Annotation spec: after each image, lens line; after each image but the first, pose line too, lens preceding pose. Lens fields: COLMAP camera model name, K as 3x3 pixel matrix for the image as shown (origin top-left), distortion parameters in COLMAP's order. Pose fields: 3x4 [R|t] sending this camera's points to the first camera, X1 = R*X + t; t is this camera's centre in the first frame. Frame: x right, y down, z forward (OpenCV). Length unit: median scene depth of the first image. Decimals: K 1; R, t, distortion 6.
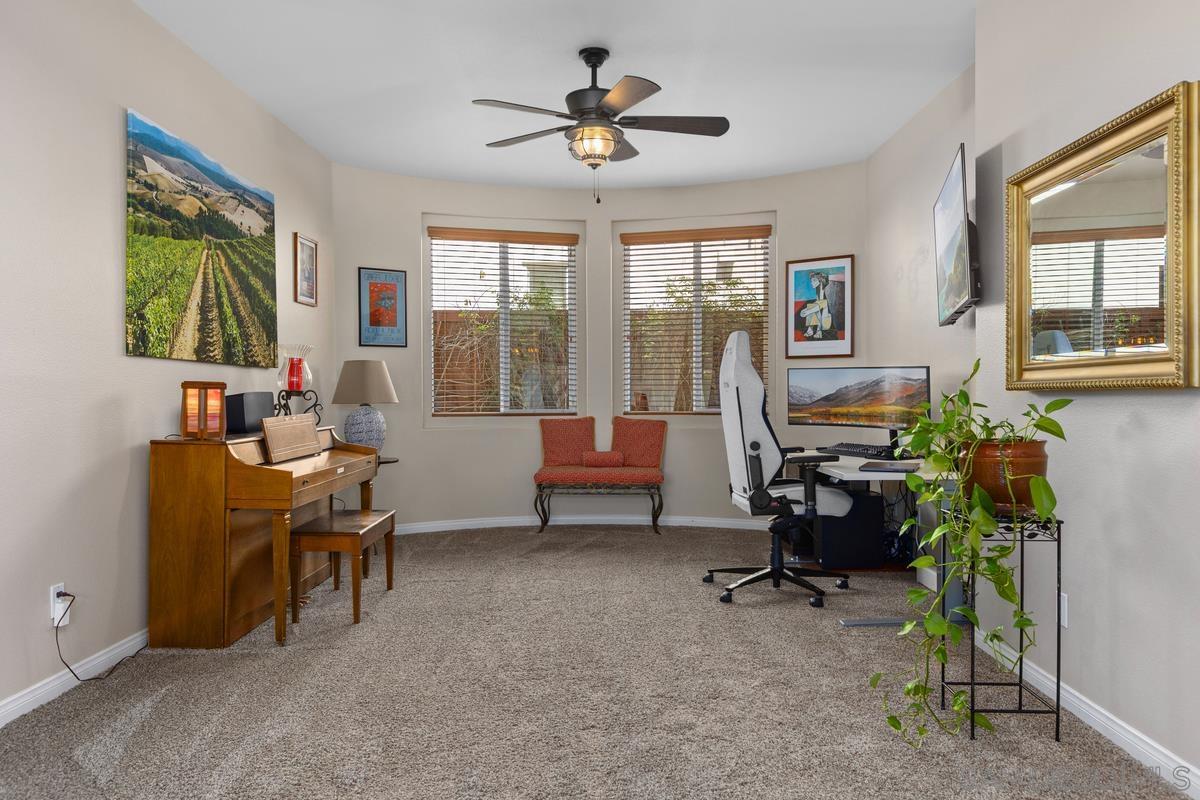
lens RADIAL K [[885.2, 0, 605.2], [0, 885.2, 400.0], [0, 0, 1]] dist [0.010086, 0.002919]
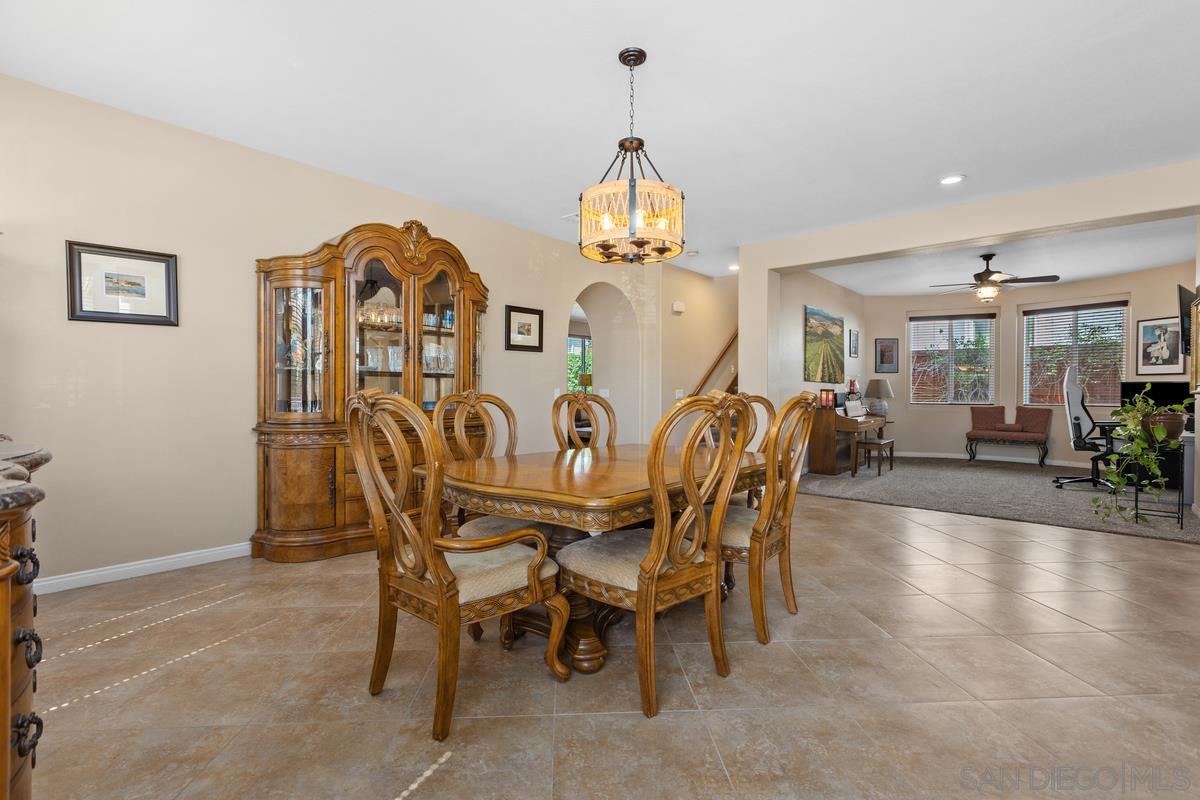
lens RADIAL K [[530.3, 0, 603.8], [0, 530.3, 394.6], [0, 0, 1]] dist [-0.003249, -0.000278]
pose [[0.754741, 0.008874, -0.655963, 0.136687], [-0.011114, 0.999938, 0.000741, 0.004117], [0.655929, 0.006731, 0.754793, -0.731494]]
